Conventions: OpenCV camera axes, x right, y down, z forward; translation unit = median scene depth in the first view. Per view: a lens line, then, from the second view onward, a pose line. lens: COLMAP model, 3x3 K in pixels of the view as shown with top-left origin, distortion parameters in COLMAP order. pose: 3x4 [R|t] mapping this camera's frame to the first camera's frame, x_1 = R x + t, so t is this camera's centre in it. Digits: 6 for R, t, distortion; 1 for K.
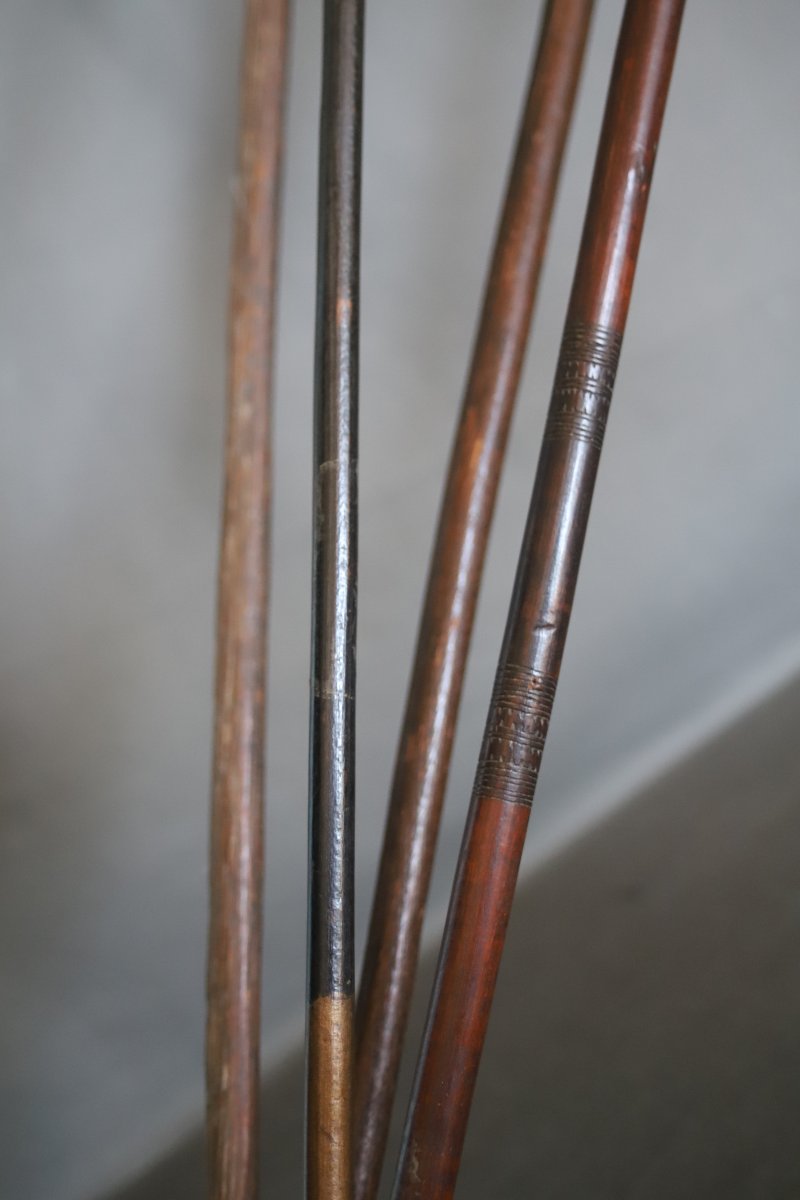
lens RADIAL K [[1919.9, 0, 442.1], [0, 1919.9, 600.7], [0, 0, 1]] dist [-0.021589, -0.014947]
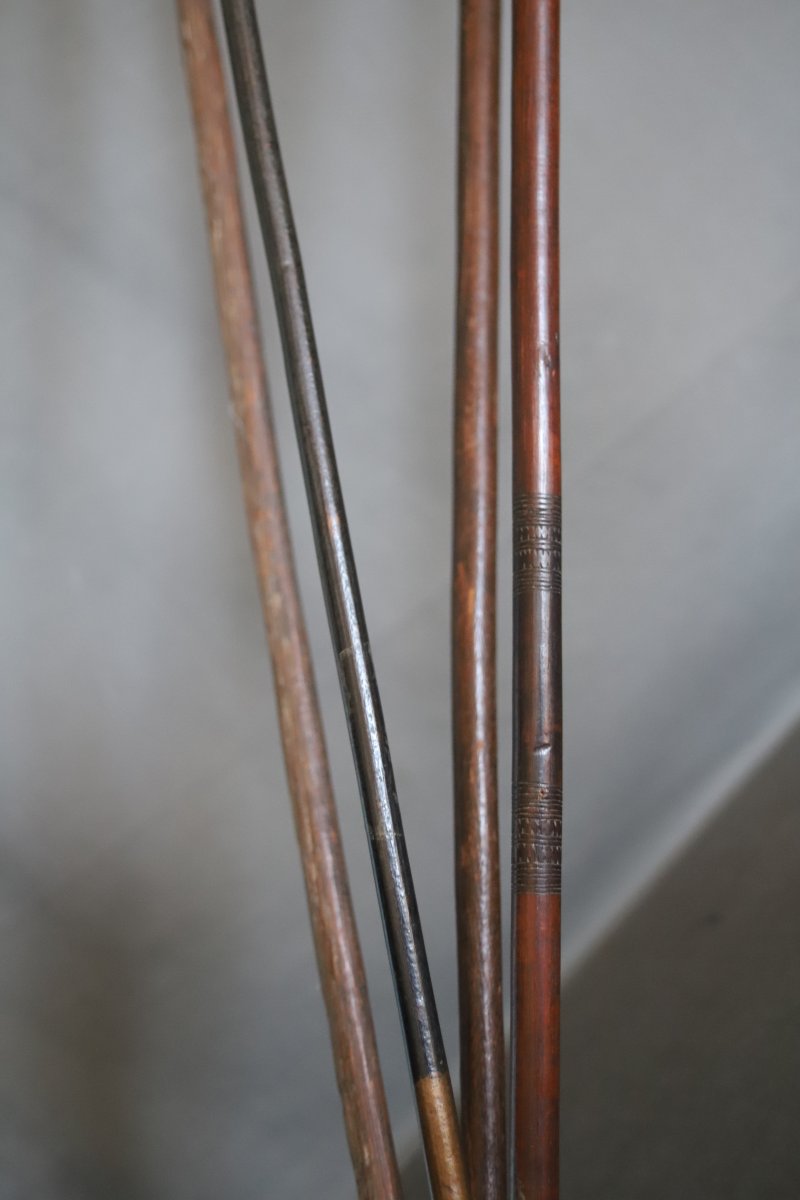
lens RADIAL K [[1915.1, 0, 400.0], [0, 1915.1, 600.0], [0, 0, 1]] dist [0.007601, 0.032857]
pose [[0.977427, -0.201682, -0.062936, 0.059374], [0.200052, 0.979286, -0.031277, -0.057408], [0.067941, 0.017980, 0.997527, -0.231594]]
